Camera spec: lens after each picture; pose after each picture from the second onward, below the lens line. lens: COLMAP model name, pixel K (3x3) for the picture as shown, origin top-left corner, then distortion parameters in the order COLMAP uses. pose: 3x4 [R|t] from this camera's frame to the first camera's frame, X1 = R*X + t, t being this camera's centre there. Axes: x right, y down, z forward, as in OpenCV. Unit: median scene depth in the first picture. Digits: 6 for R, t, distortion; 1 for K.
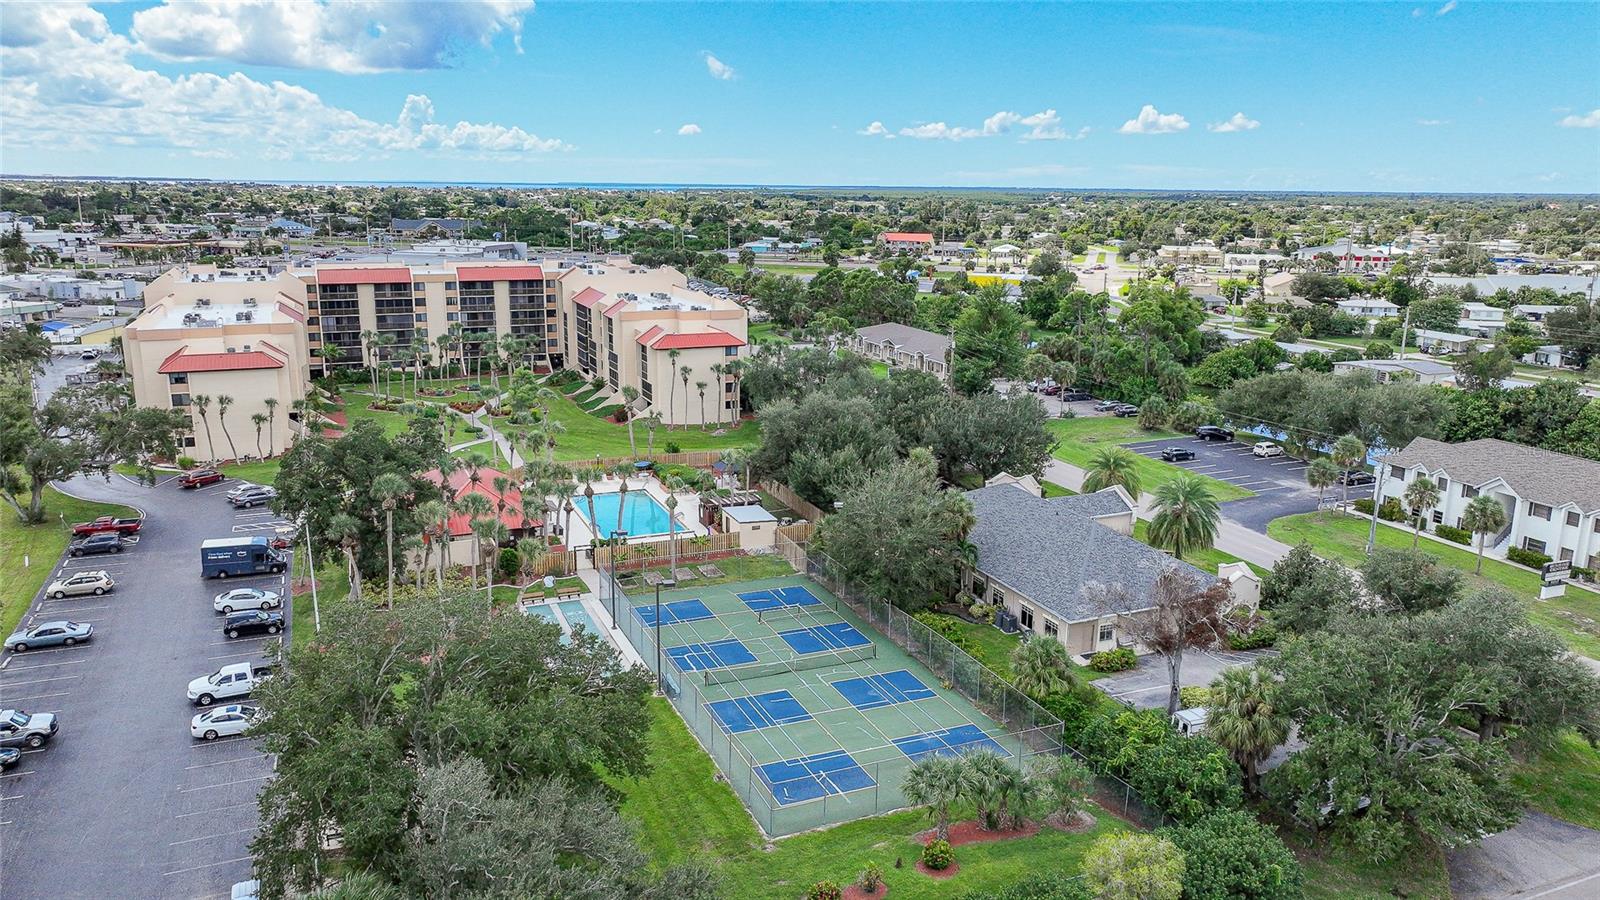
lens RADIAL K [[1112.3, 0, 798.4], [0, 1112.3, 486.3], [0, 0, 1]] dist [0.005718, 0.000699]
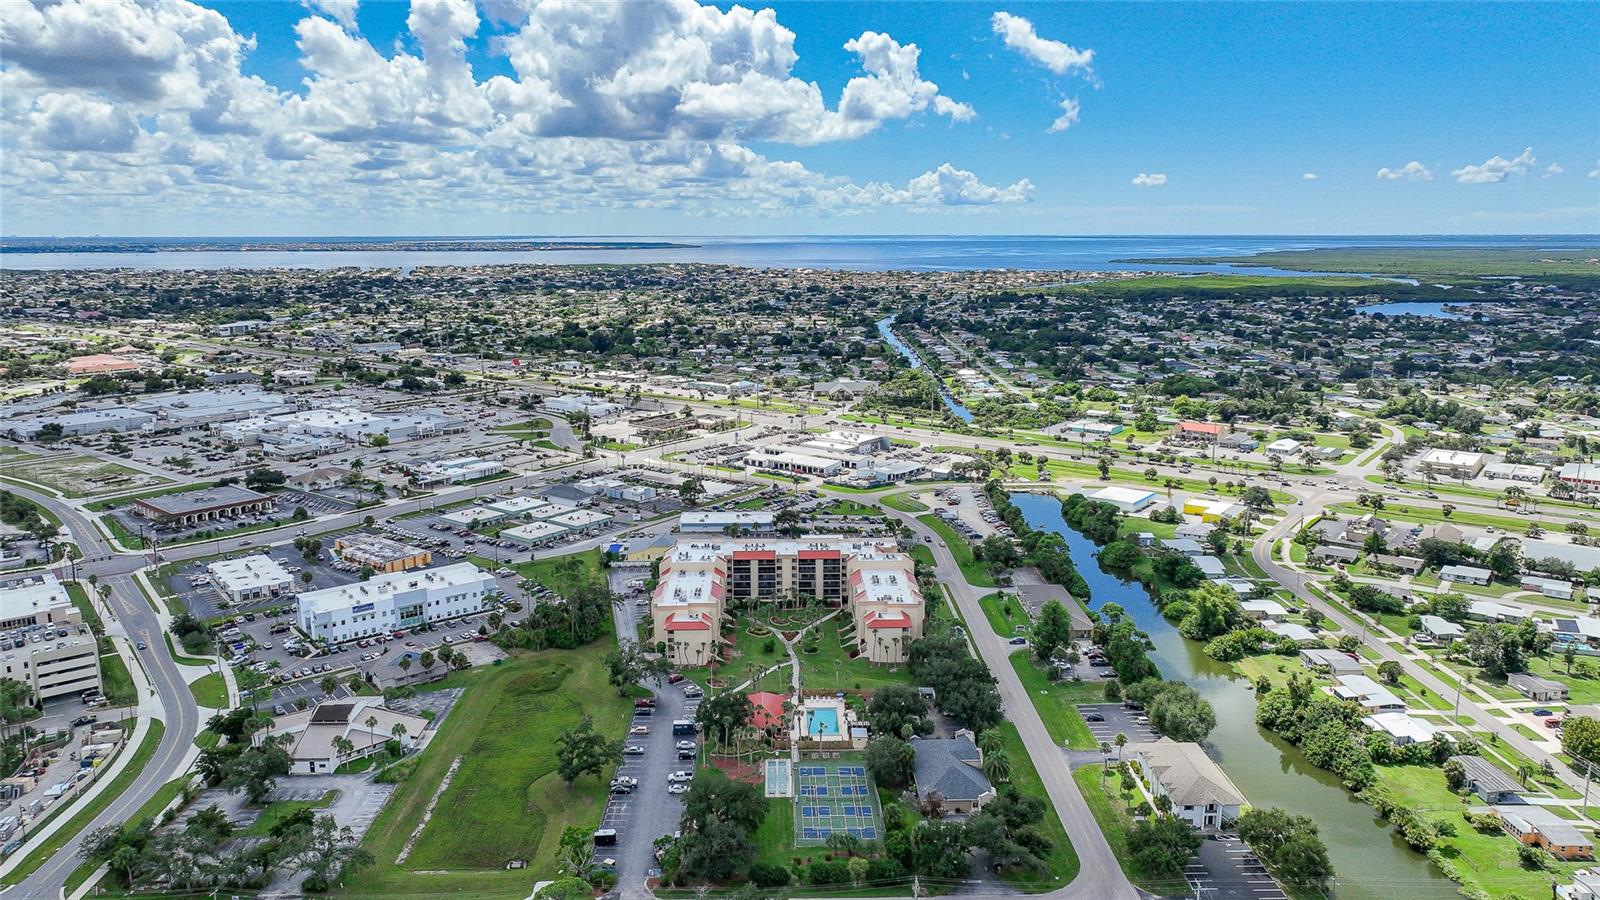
lens RADIAL K [[1112.3, 0, 798.4], [0, 1112.3, 486.3], [0, 0, 1]] dist [0.005718, 0.000699]
pose [[0.926462, 0.069952, -0.369830, 0.418745], [-0.084921, 0.996091, -0.024328, -0.265976], [0.366683, 0.053945, 0.928781, -0.846797]]
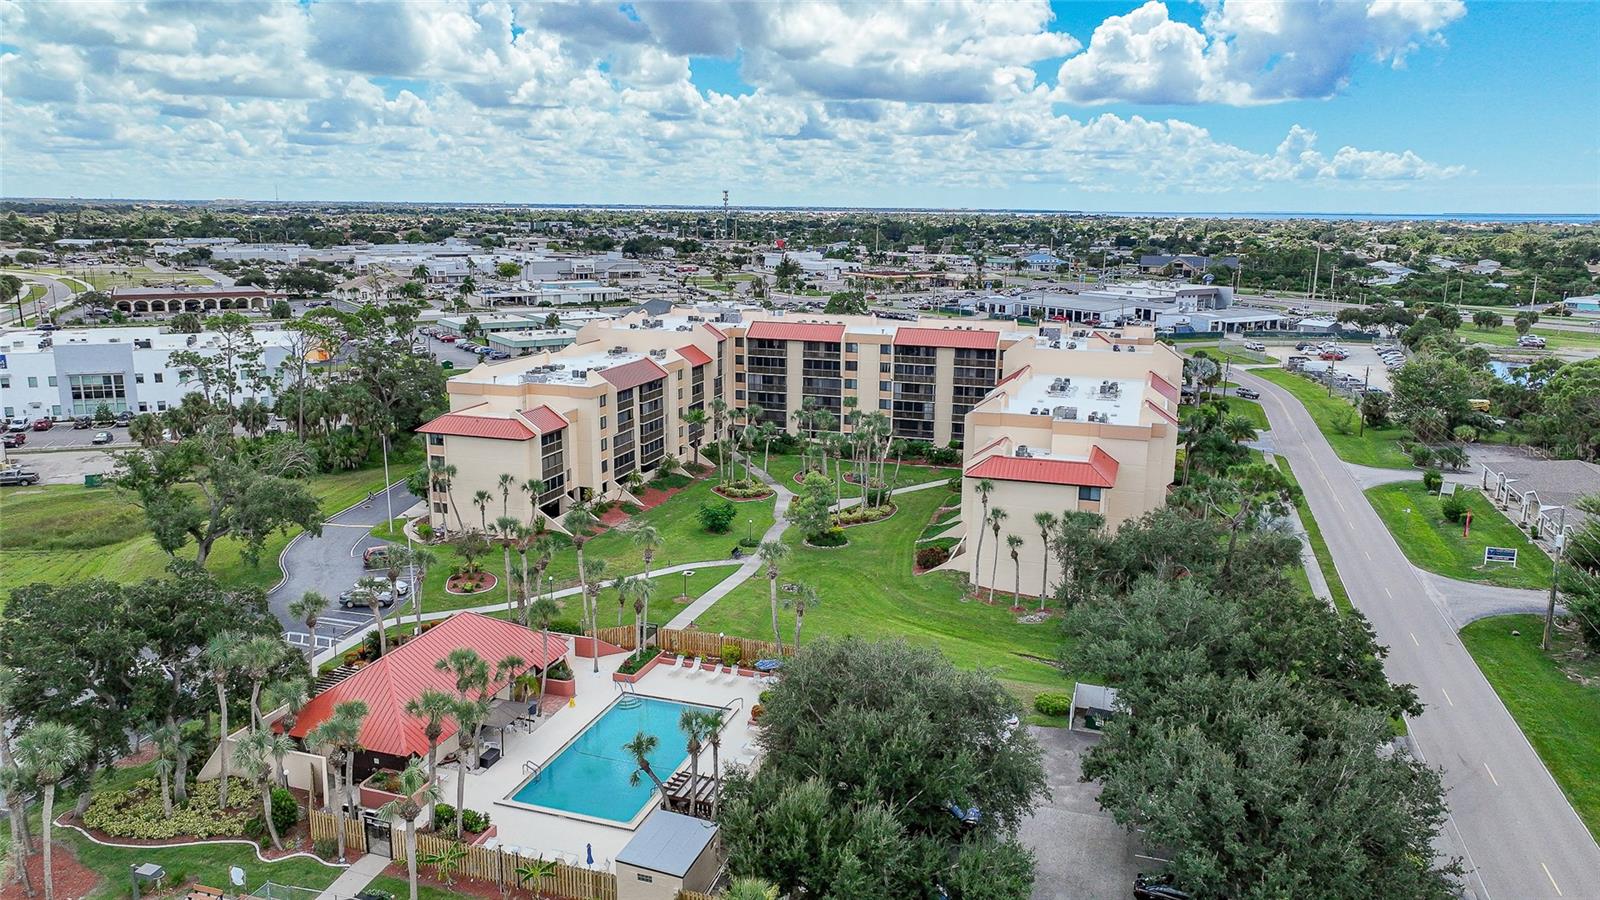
lens RADIAL K [[1112.3, 0, 798.4], [0, 1112.3, 486.3], [0, 0, 1]] dist [0.005718, 0.000699]
pose [[0.751176, 0.156692, -0.641235, 0.184406], [-0.173441, 0.984137, 0.037306, -0.100251], [0.636909, 0.083193, 0.766437, 0.336779]]
